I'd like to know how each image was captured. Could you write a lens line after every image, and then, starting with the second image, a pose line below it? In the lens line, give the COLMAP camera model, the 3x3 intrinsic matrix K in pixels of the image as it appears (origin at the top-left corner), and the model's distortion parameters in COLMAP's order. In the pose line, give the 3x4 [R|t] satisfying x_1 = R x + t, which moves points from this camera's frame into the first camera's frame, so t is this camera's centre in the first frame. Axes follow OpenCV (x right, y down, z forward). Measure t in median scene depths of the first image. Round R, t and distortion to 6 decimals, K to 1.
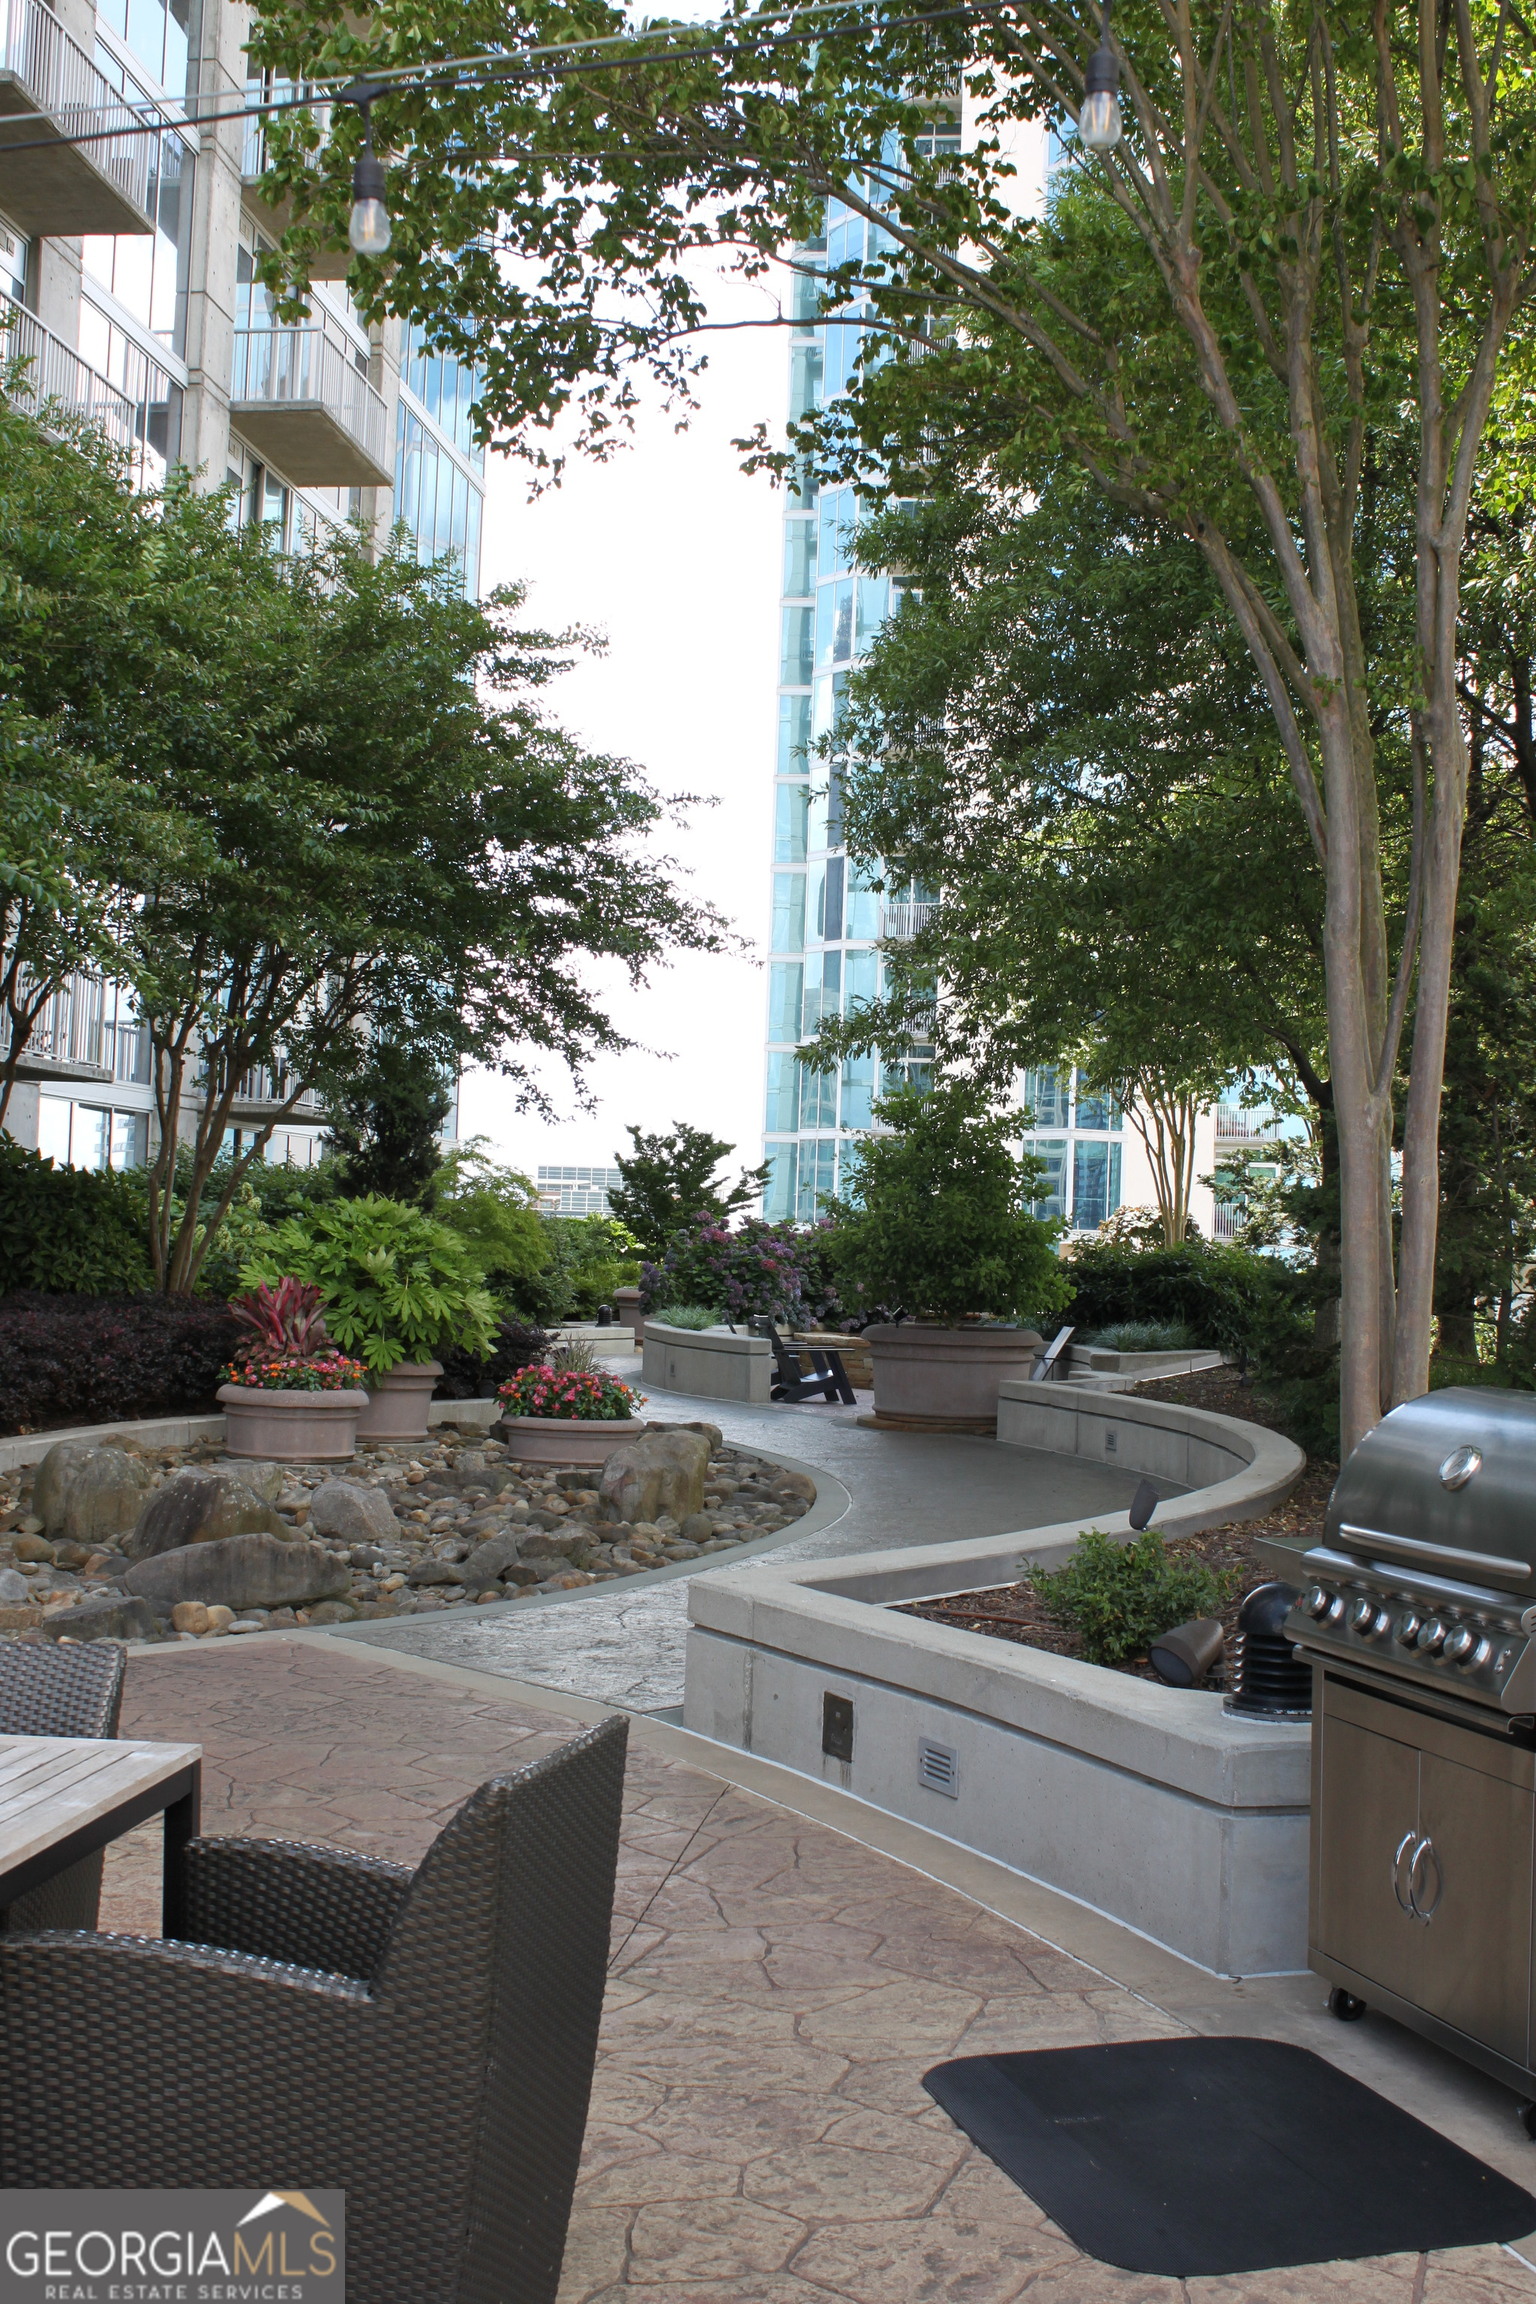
lens RADIAL K [[2631.2, 0, 768.9], [0, 2631.2, 1151.5], [0, 0, 1]] dist [-0.000637, 0.000000]
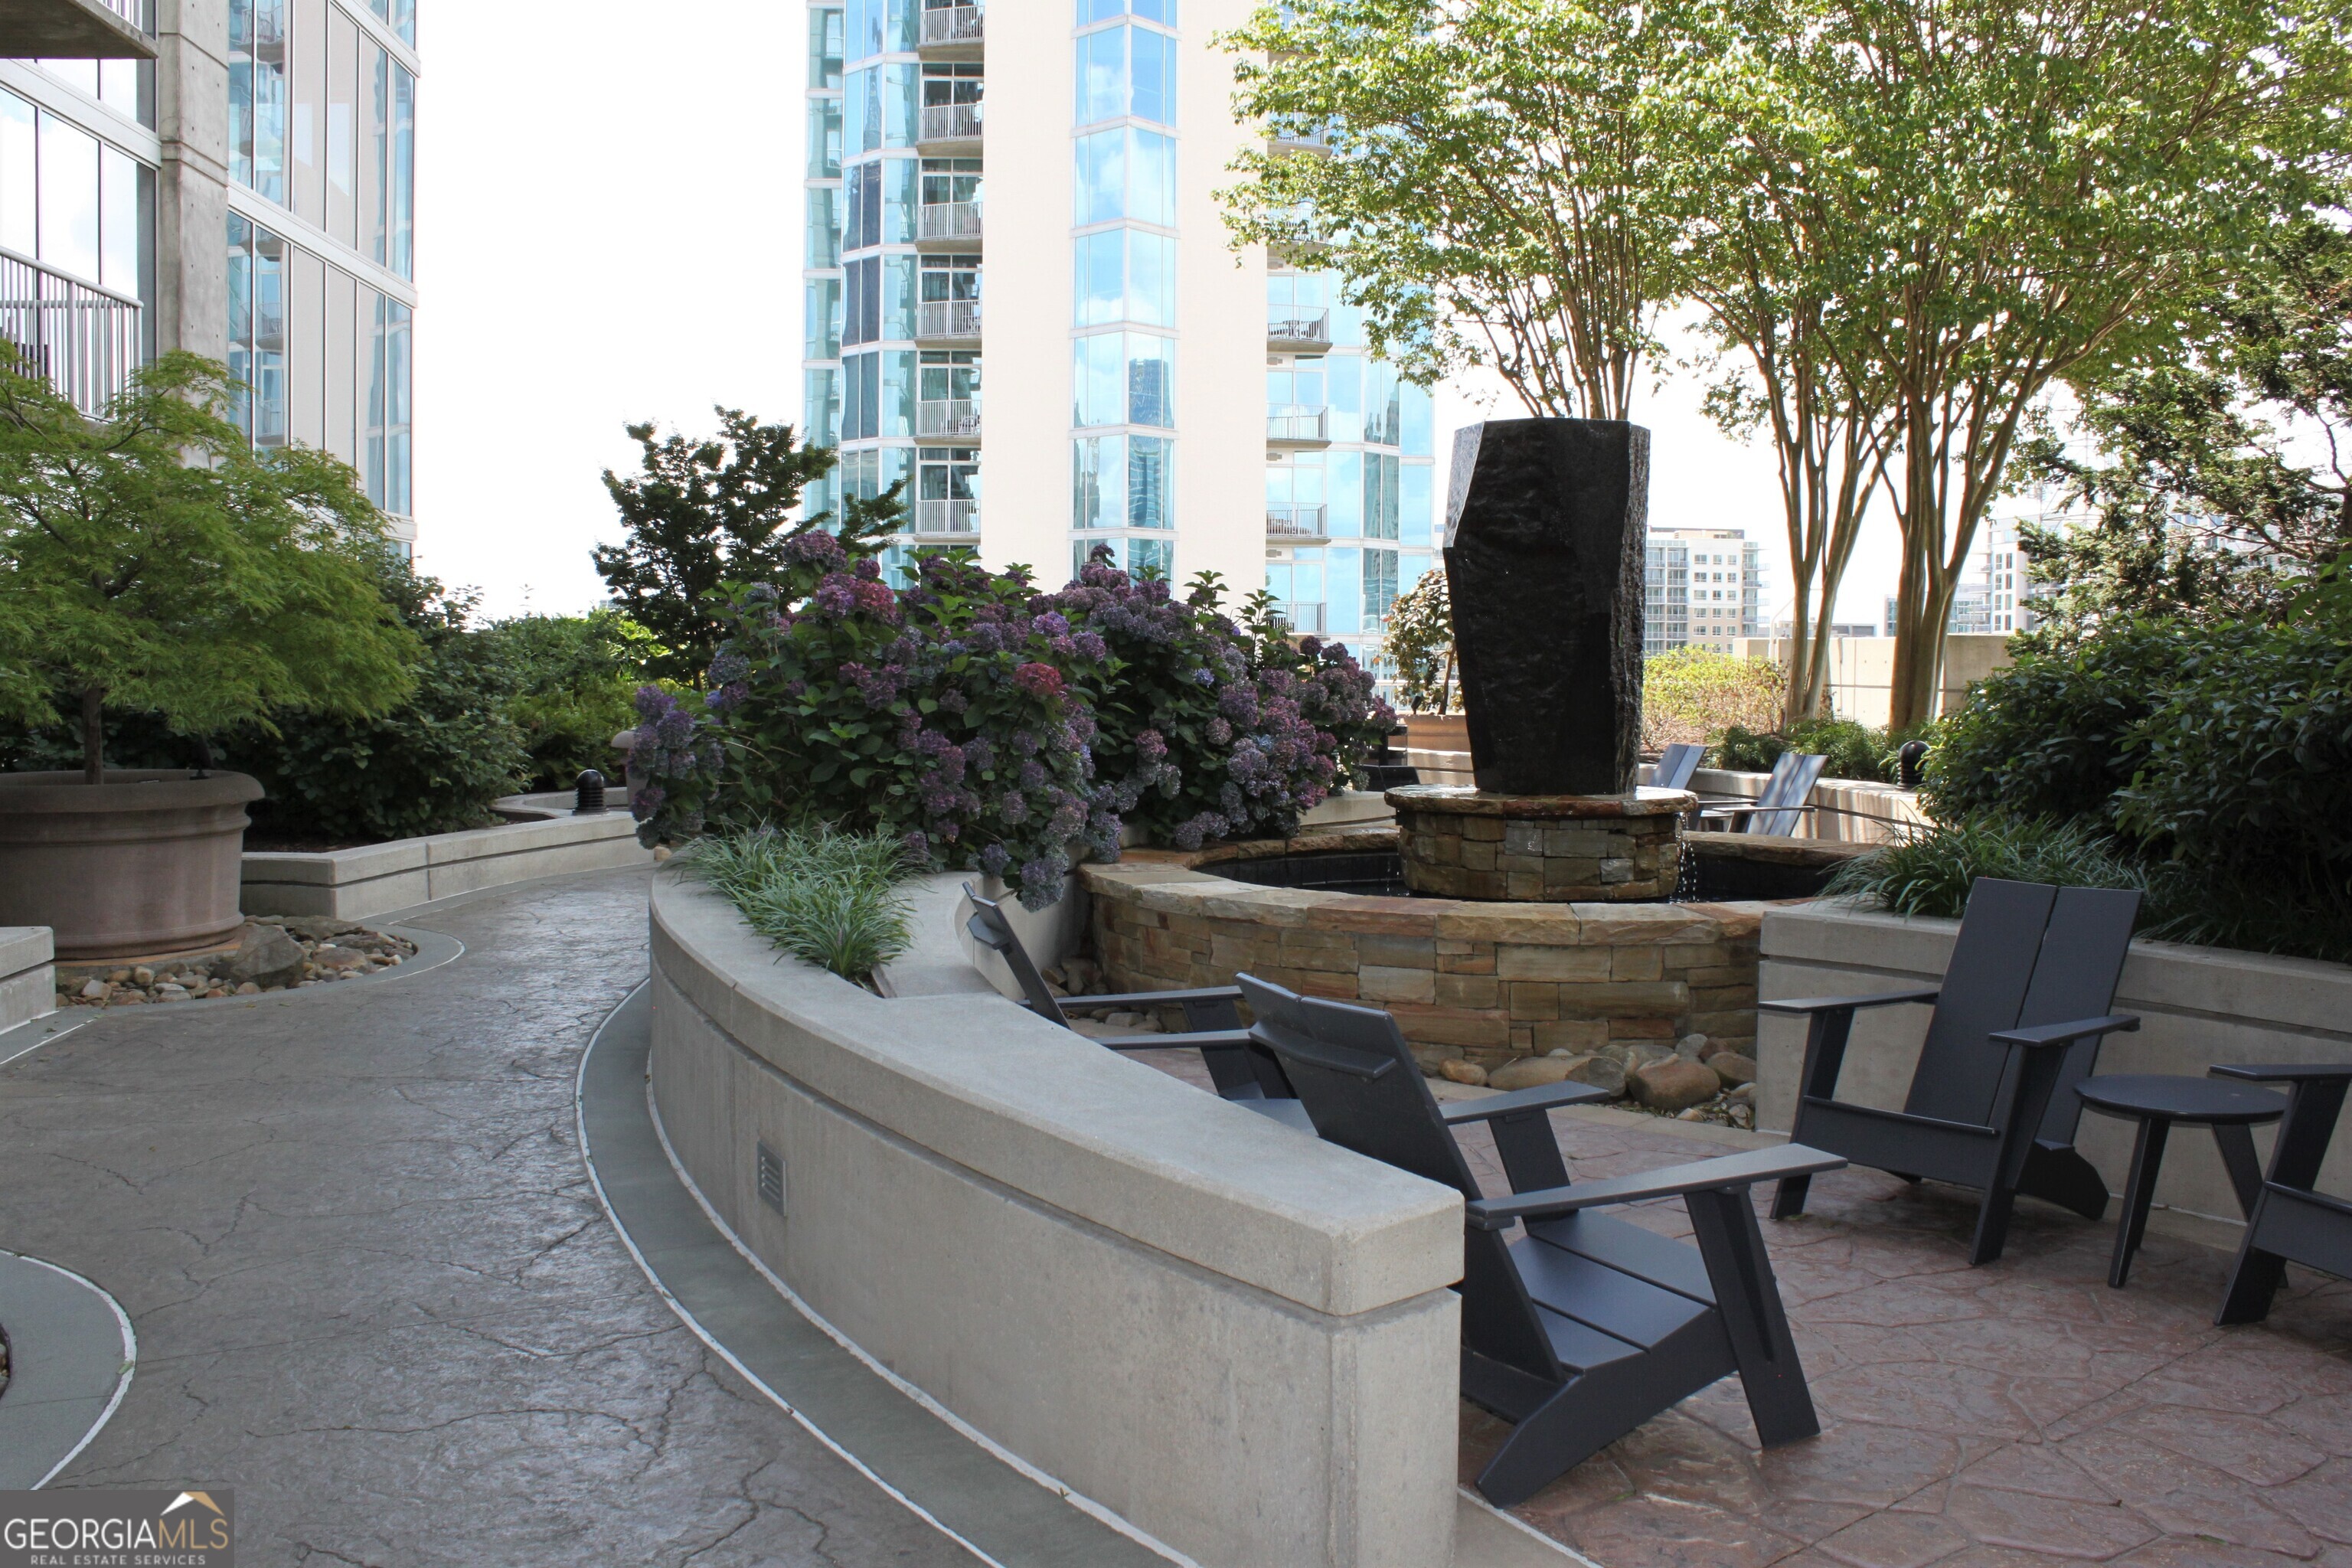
lens RADIAL K [[1974.9, 0, 1169.6], [0, 1974.9, 787.6], [0, 0, 1]] dist [-0.079016, 0.020655]
pose [[0.981783, -0.037923, 0.186185, -0.023207], [0.018450, 0.994276, 0.105233, 0.024101], [-0.189110, -0.099880, 0.976863, 0.595149]]
